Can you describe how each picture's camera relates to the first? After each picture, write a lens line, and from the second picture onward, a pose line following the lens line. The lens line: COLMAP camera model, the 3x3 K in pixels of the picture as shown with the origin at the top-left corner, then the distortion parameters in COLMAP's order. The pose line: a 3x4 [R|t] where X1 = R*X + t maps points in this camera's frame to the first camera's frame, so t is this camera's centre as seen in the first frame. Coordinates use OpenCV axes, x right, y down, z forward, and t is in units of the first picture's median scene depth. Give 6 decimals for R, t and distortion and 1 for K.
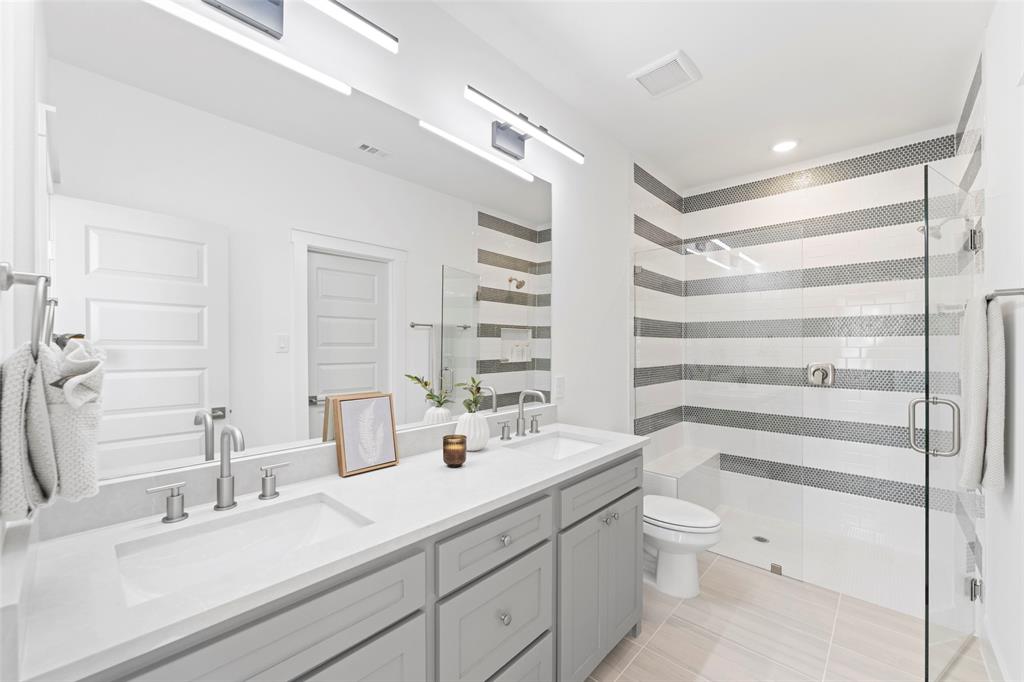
lens RADIAL K [[409.8, 0, 508.7], [0, 409.8, 348.0], [0, 0, 1]] dist [-0.005814, 0.002581]
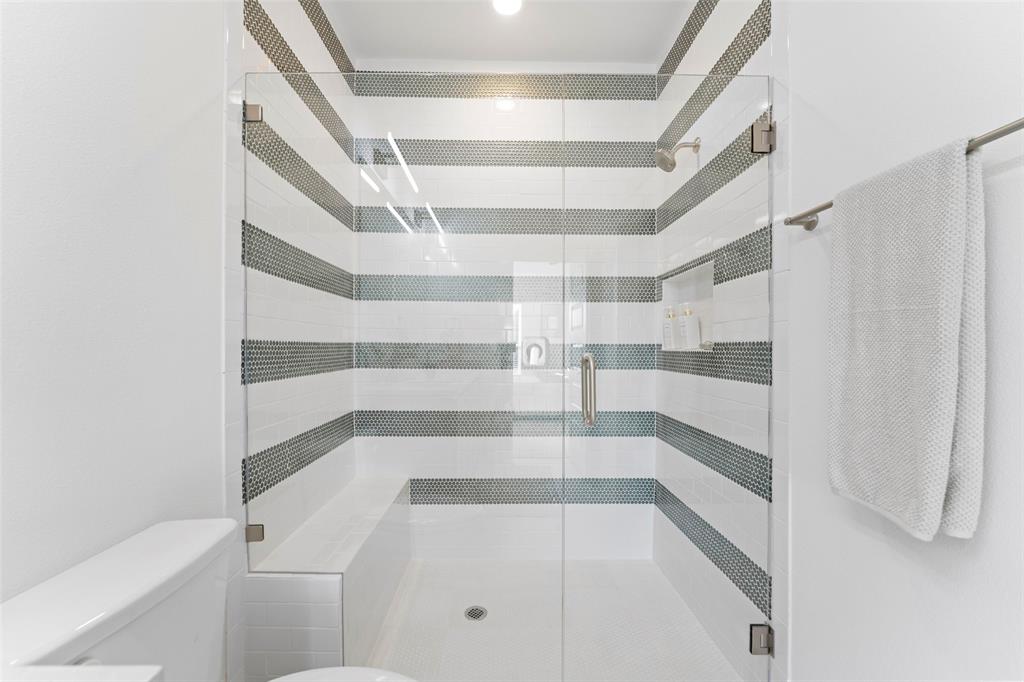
lens RADIAL K [[409.8, 0, 505.5], [0, 409.8, 344.0], [0, 0, 1]] dist [-0.005814, 0.002581]
pose [[0.727479, 0.001428, 0.686128, 0.183445], [-0.003215, 0.999994, 0.001327, 0.044516], [-0.686122, -0.003171, 0.727480, 0.429859]]
